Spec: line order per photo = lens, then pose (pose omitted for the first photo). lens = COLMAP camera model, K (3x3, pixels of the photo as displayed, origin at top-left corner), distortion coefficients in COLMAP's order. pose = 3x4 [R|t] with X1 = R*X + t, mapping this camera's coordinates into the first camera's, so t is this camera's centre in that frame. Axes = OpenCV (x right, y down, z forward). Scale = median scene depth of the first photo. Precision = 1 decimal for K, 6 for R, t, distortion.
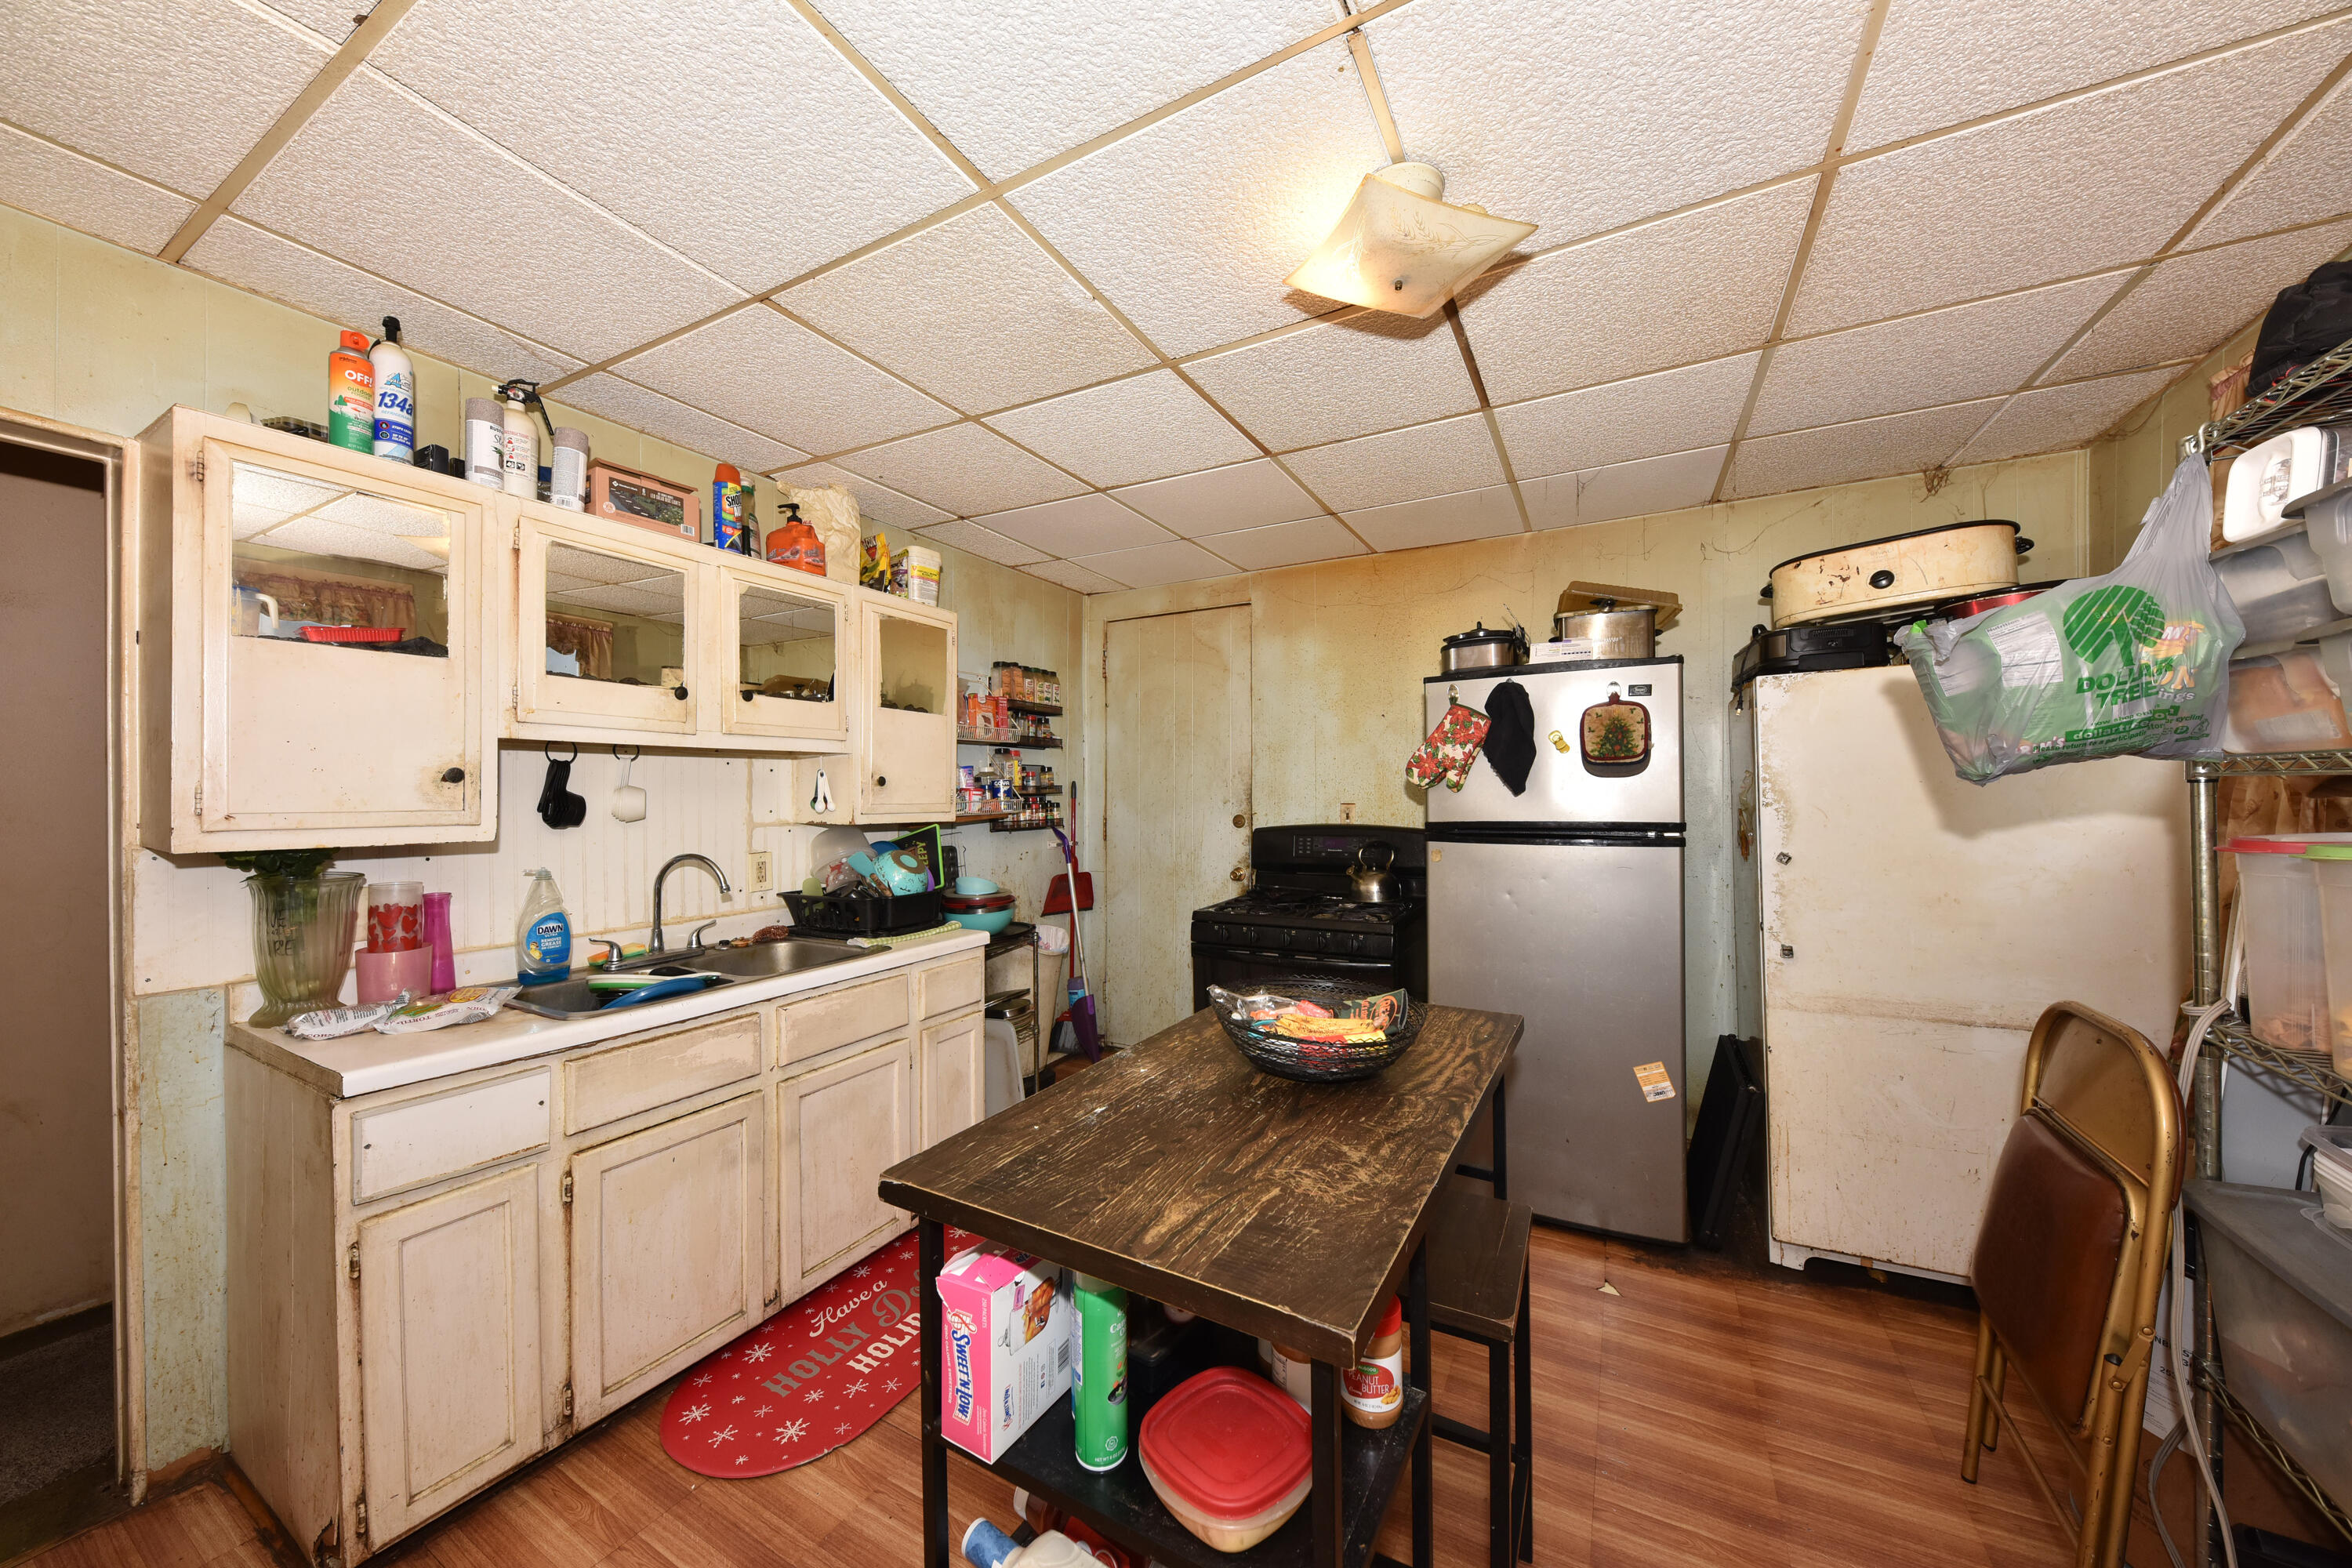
lens RADIAL K [[800.4, 0, 1181.9], [0, 800.4, 795.4], [0, 0, 1]] dist [0.000775, -0.000025]
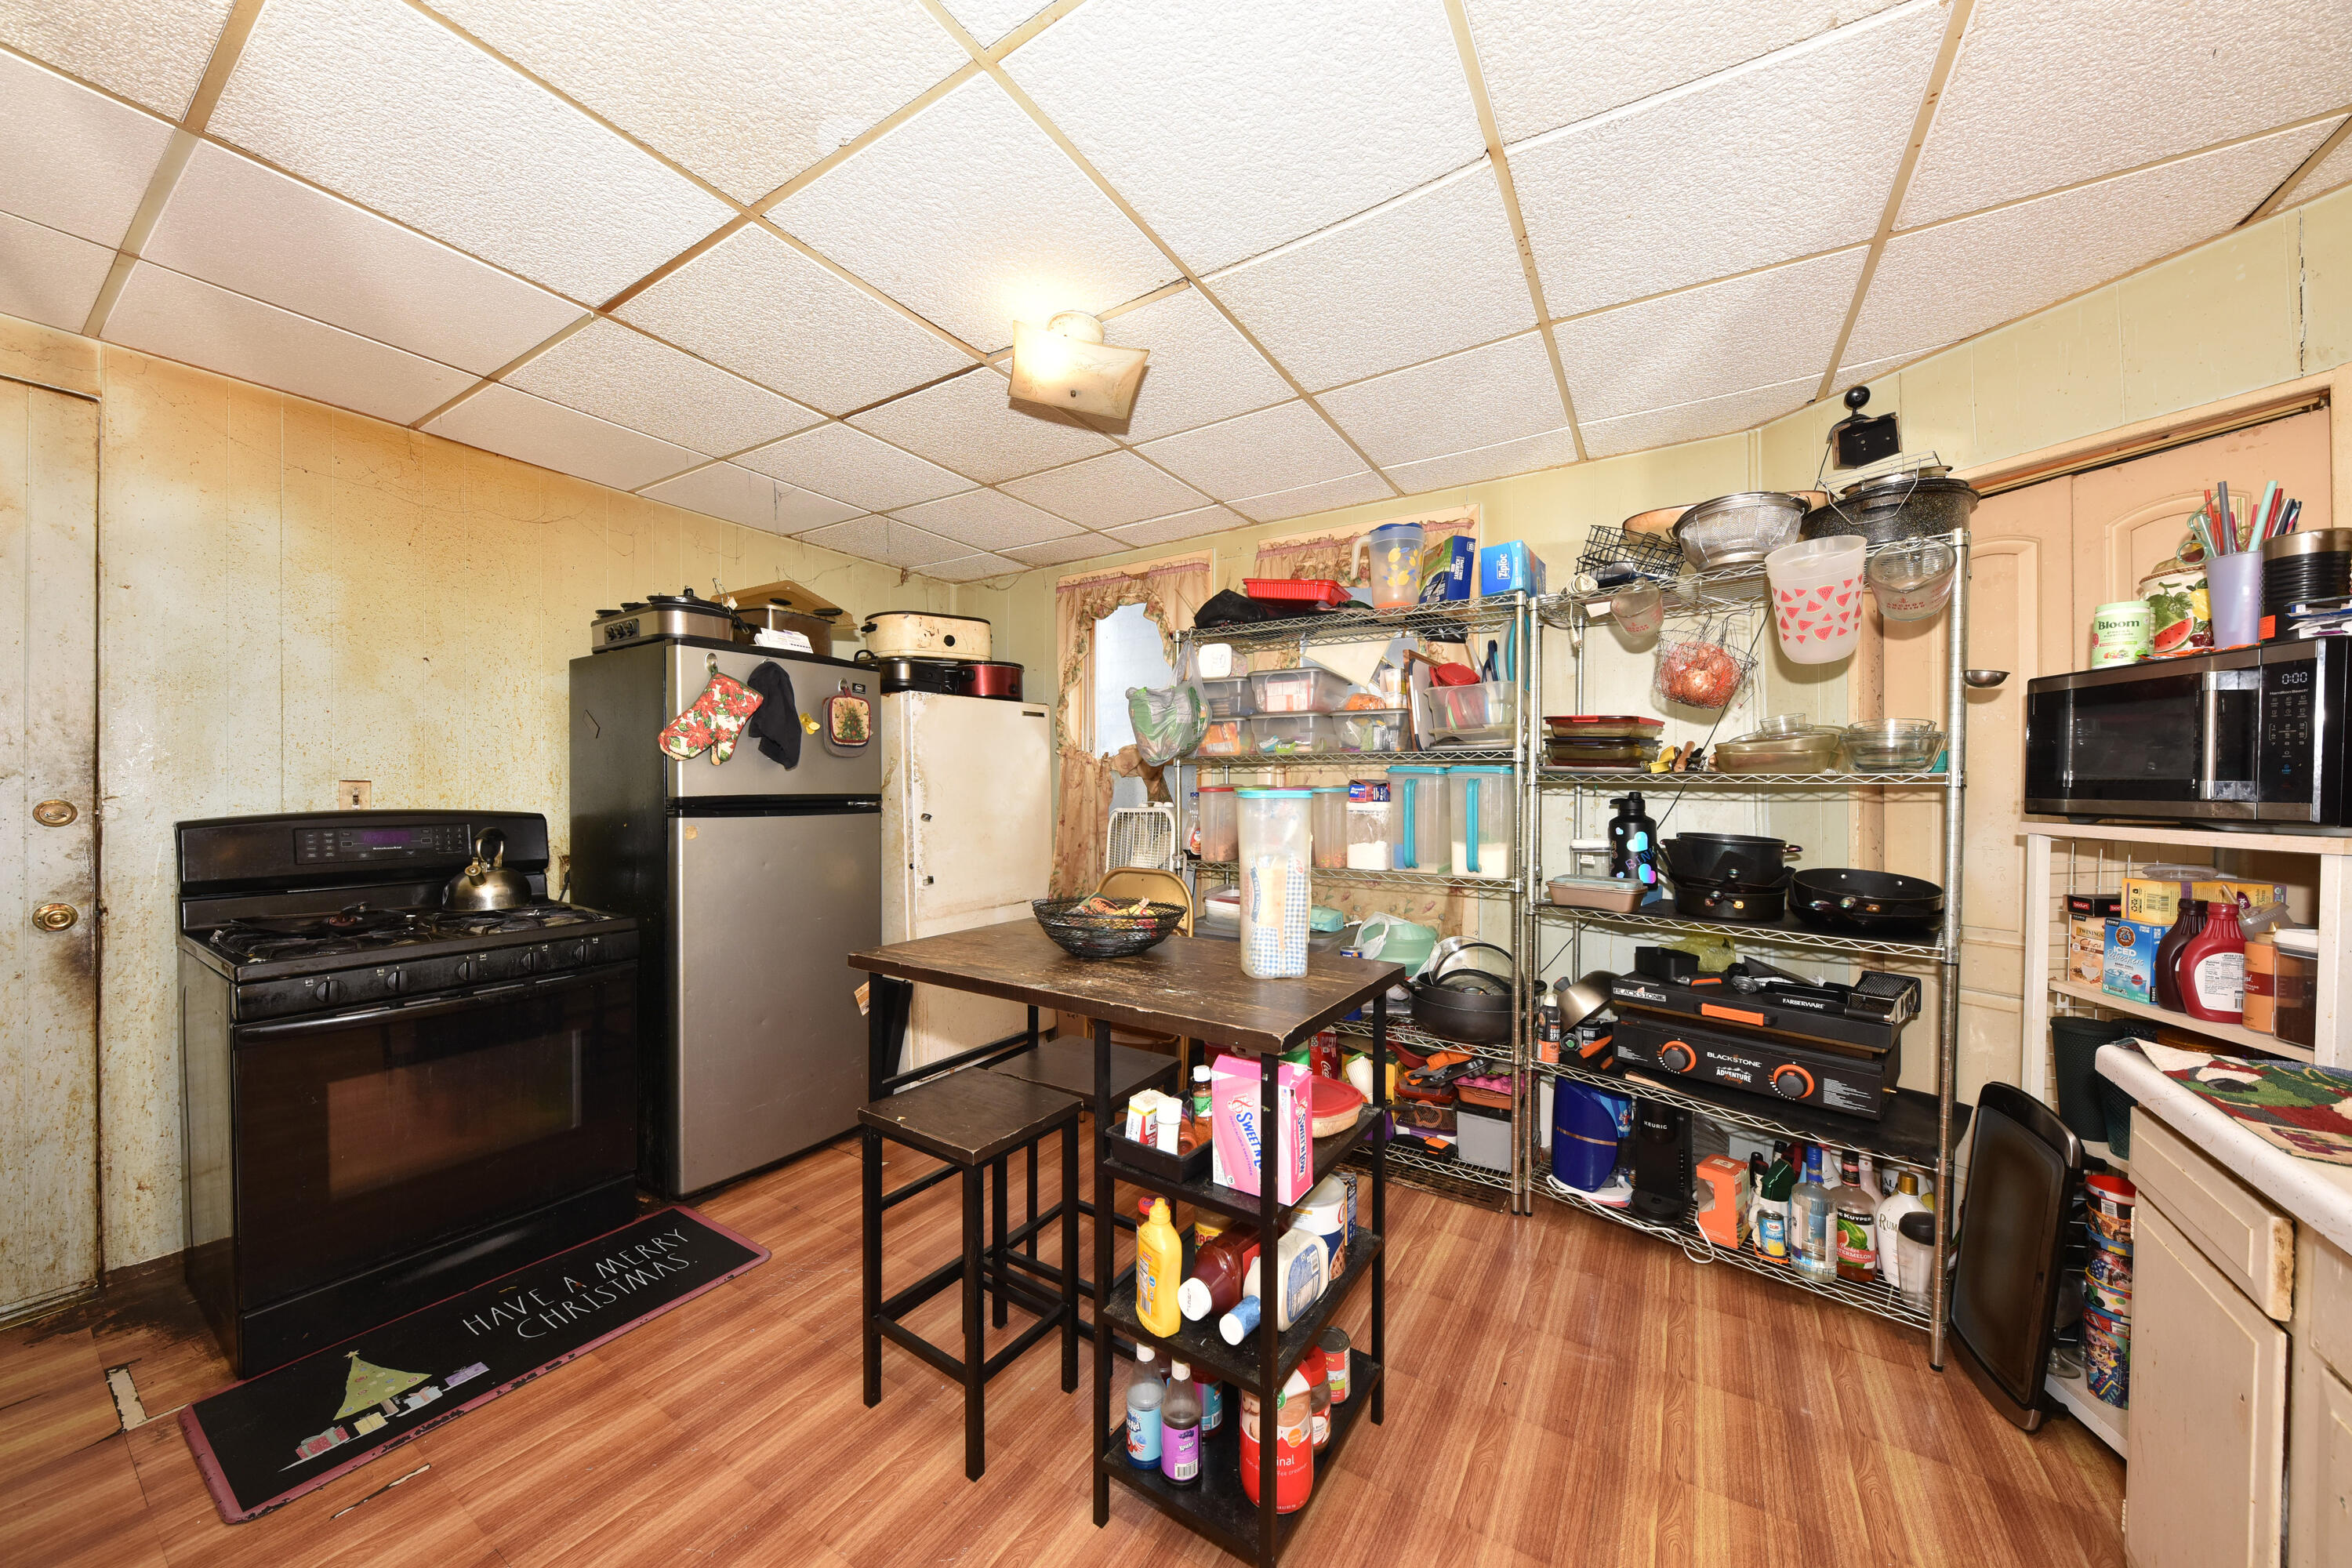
lens RADIAL K [[800.4, 0, 1181.9], [0, 800.4, 795.4], [0, 0, 1]] dist [0.000775, -0.000025]
pose [[0.061307, -0.001685, 0.998118, -0.596231], [-0.001102, 0.999998, 0.001756, 0.030901], [-0.998118, -0.001208, 0.061305, 0.380537]]
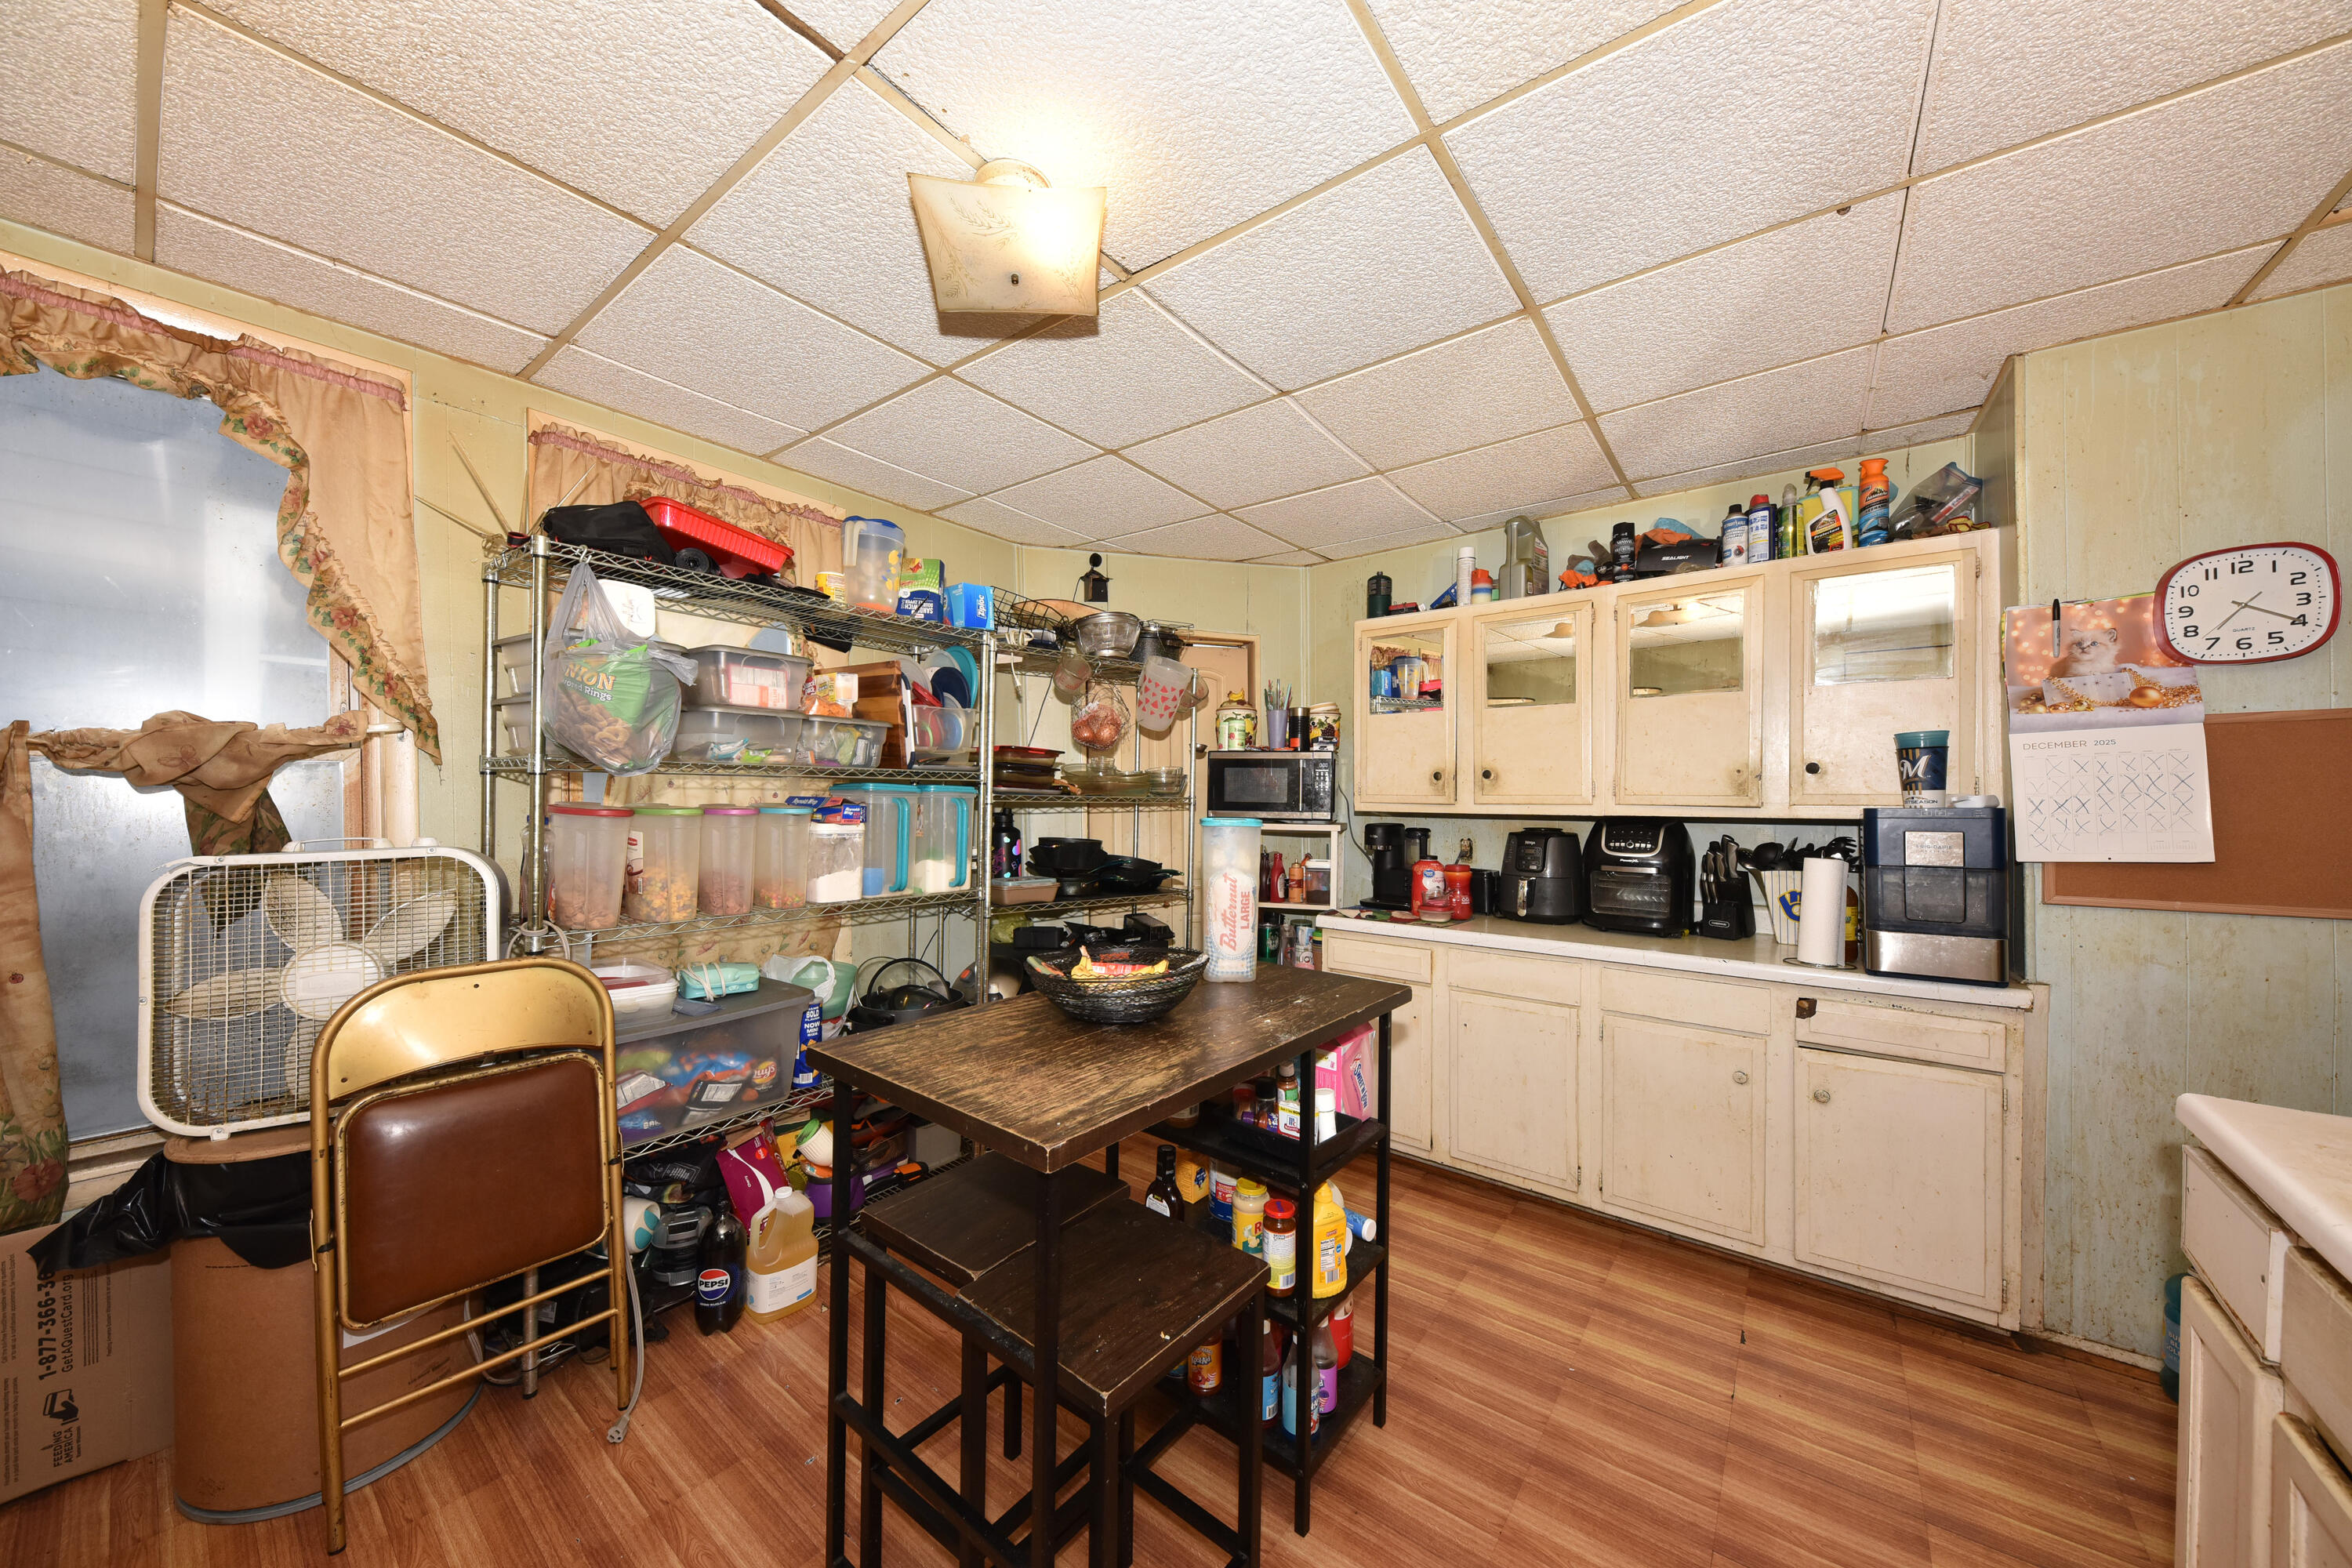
lens RADIAL K [[800.4, 0, 1181.9], [0, 800.4, 795.4], [0, 0, 1]] dist [0.000775, -0.000025]
pose [[-0.988181, -0.000584, 0.153291, -0.049767], [-0.000112, 0.999995, 0.003089, 0.005151], [-0.153293, 0.003035, -0.988176, 1.049612]]
